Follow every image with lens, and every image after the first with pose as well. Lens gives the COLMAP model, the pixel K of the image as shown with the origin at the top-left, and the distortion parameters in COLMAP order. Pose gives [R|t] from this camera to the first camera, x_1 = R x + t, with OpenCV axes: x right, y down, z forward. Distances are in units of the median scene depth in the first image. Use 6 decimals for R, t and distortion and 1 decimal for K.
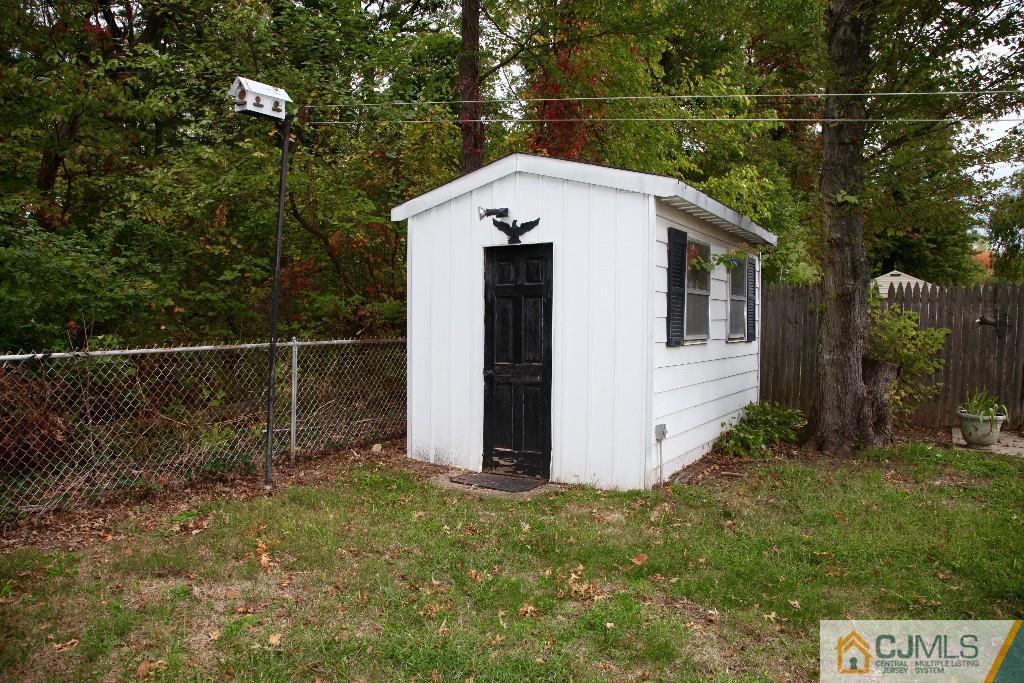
lens RADIAL K [[688.1, 0, 512.0], [0, 688.1, 341.5], [0, 0, 1]] dist [-0.132742, 0.076348]
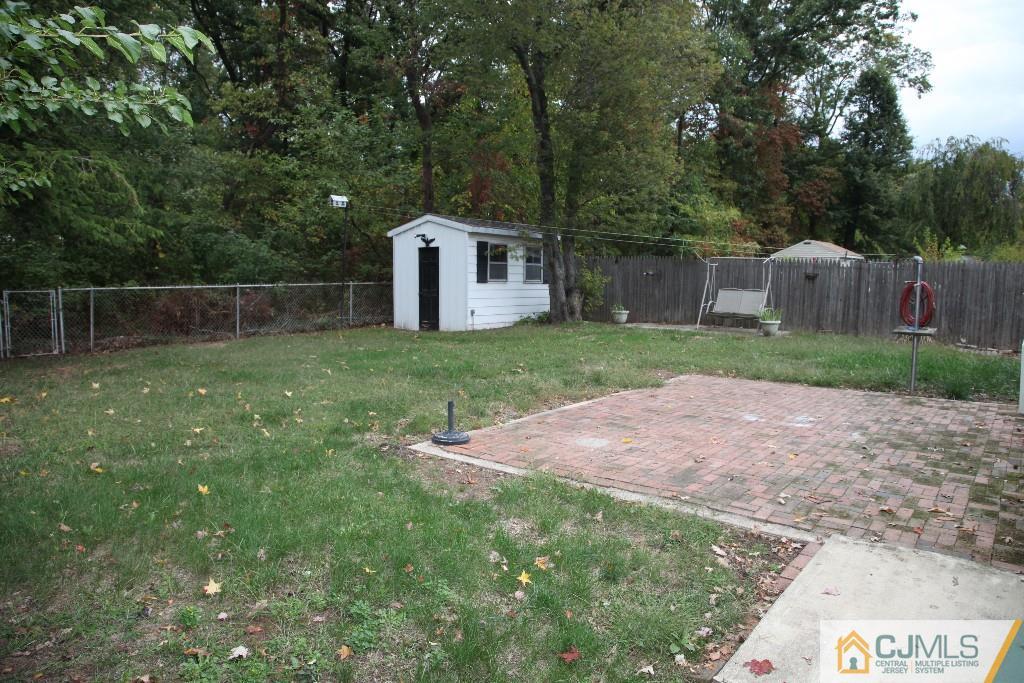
lens RADIAL K [[688.1, 0, 512.0], [0, 688.1, 341.5], [0, 0, 1]] dist [-0.132742, 0.076348]
pose [[0.995421, 0.003171, -0.095533, 0.589284], [0.001975, 0.998554, 0.053726, 0.089579], [0.095565, -0.053669, 0.993975, -1.686646]]
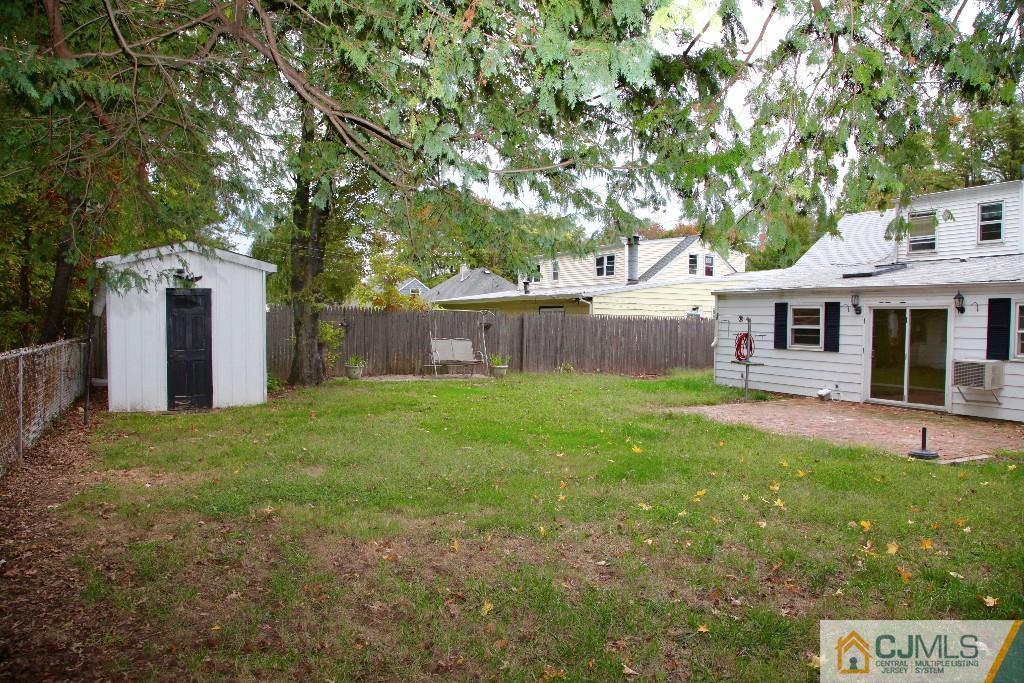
lens RADIAL K [[688.1, 0, 512.0], [0, 688.1, 341.5], [0, 0, 1]] dist [-0.132742, 0.076348]
pose [[0.489434, -0.030511, 0.871506, -1.150300], [0.034148, 0.999292, 0.015808, 0.008764], [-0.871371, 0.022023, 0.490129, -0.684340]]
